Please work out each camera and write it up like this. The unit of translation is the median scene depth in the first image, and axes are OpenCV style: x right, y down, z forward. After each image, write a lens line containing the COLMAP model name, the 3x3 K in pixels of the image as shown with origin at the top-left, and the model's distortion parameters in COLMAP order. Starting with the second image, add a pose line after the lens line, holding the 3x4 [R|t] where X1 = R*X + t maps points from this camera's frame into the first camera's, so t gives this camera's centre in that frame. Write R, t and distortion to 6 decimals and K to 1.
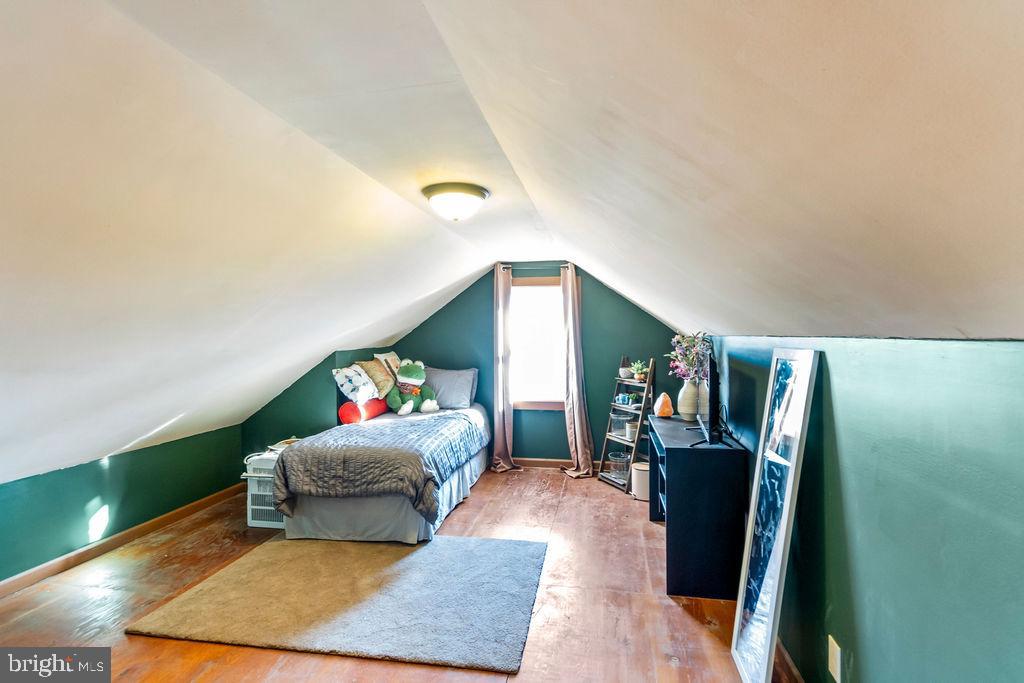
lens RADIAL K [[485.0, 0, 513.4], [0, 485.0, 339.1], [0, 0, 1]] dist [-0.000450, 0.000390]
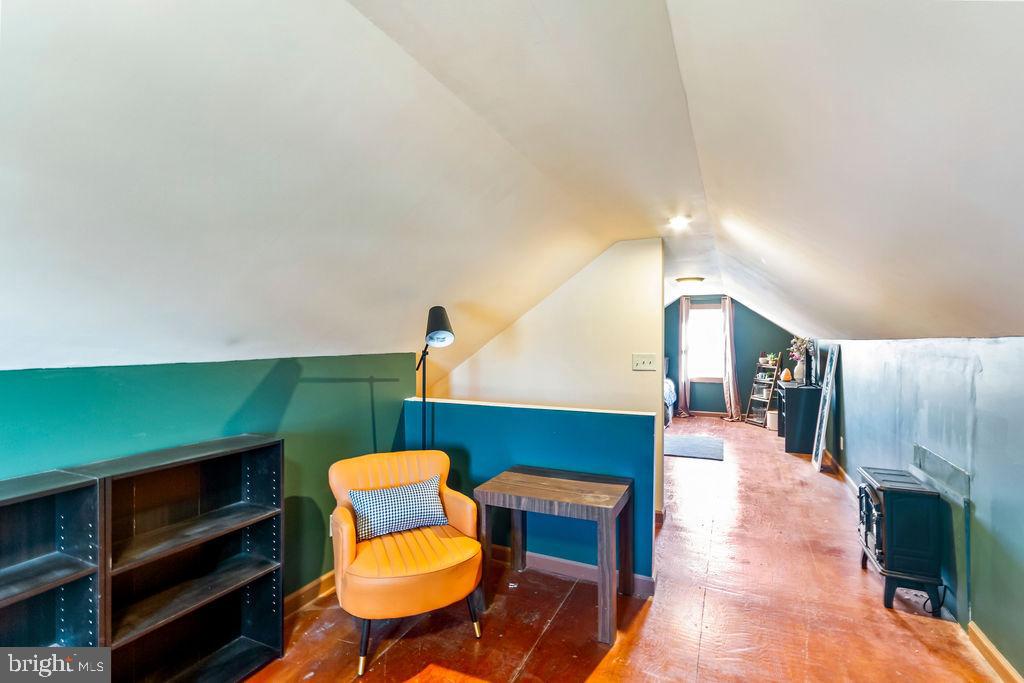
lens RADIAL K [[485.0, 0, 511.7], [0, 485.0, 340.4], [0, 0, 1]] dist [-0.000450, 0.000390]
pose [[0.972001, 0.005982, -0.234899, -0.227597], [-0.005897, 0.999982, 0.001064, 0.002582], [0.234902, 0.000351, 0.972019, -0.862231]]
